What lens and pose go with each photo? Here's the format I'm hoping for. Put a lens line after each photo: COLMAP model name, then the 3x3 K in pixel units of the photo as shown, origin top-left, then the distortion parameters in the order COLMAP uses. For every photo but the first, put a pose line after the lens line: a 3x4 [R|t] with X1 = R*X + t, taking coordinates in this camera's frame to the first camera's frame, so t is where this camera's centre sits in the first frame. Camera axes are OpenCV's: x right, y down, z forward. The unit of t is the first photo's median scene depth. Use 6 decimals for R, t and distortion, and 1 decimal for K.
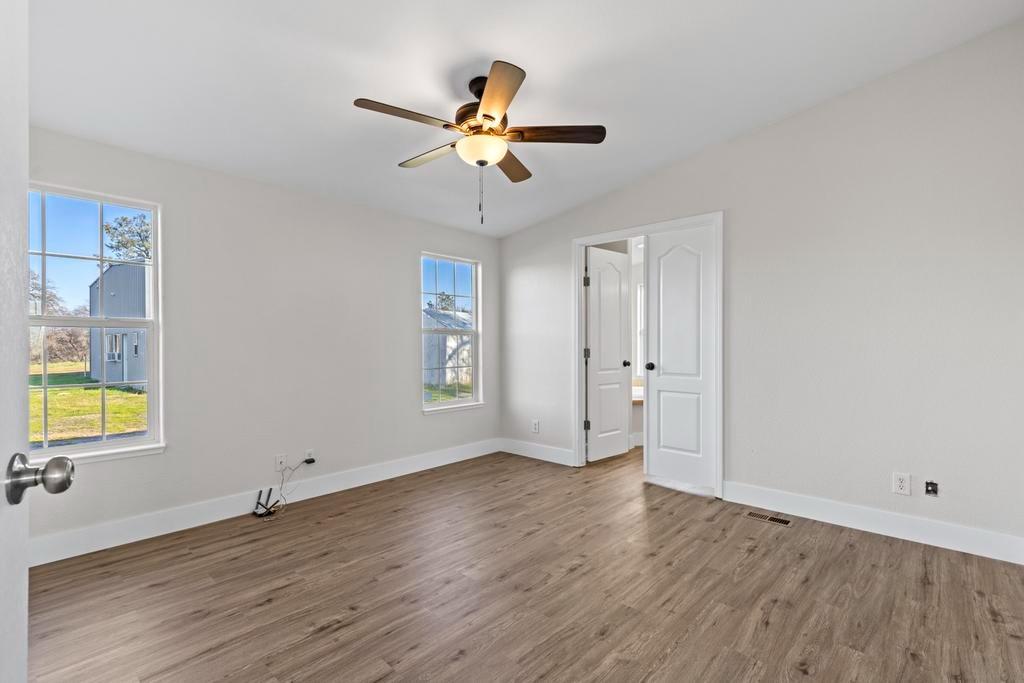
lens RADIAL K [[464.4, 0, 516.9], [0, 464.4, 340.8], [0, 0, 1]] dist [0.004010, -0.001506]
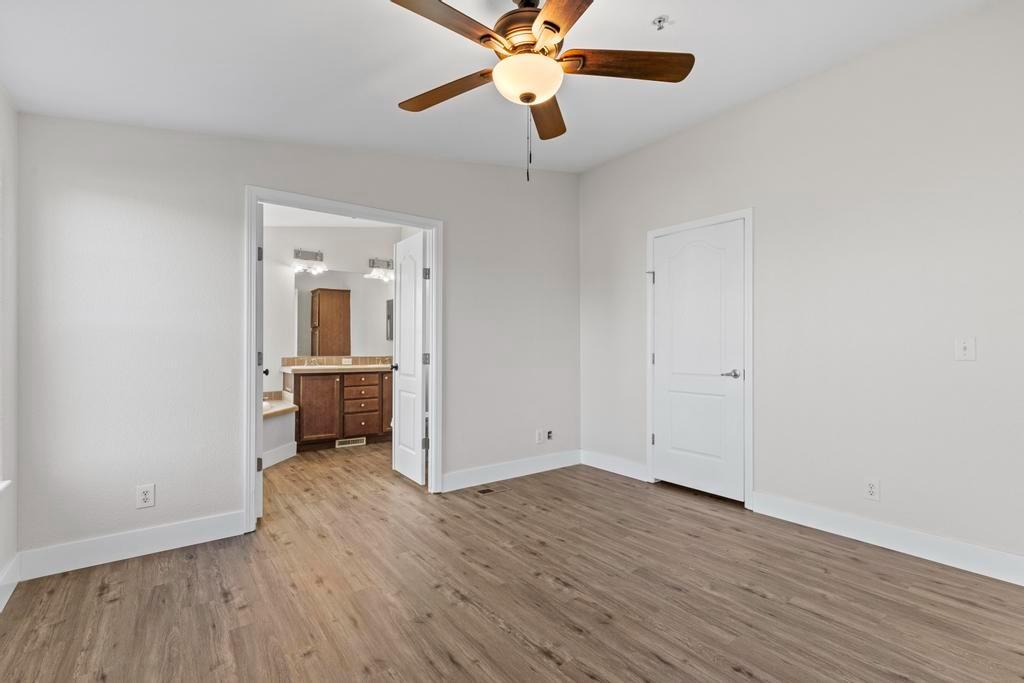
lens RADIAL K [[464.4, 0, 515.9], [0, 464.4, 344.1], [0, 0, 1]] dist [0.004010, -0.001506]
pose [[0.189112, 0.006541, 0.981934, -0.722838], [-0.004521, 0.999973, -0.005791, 0.009085], [-0.981945, -0.003344, 0.189136, 0.806043]]
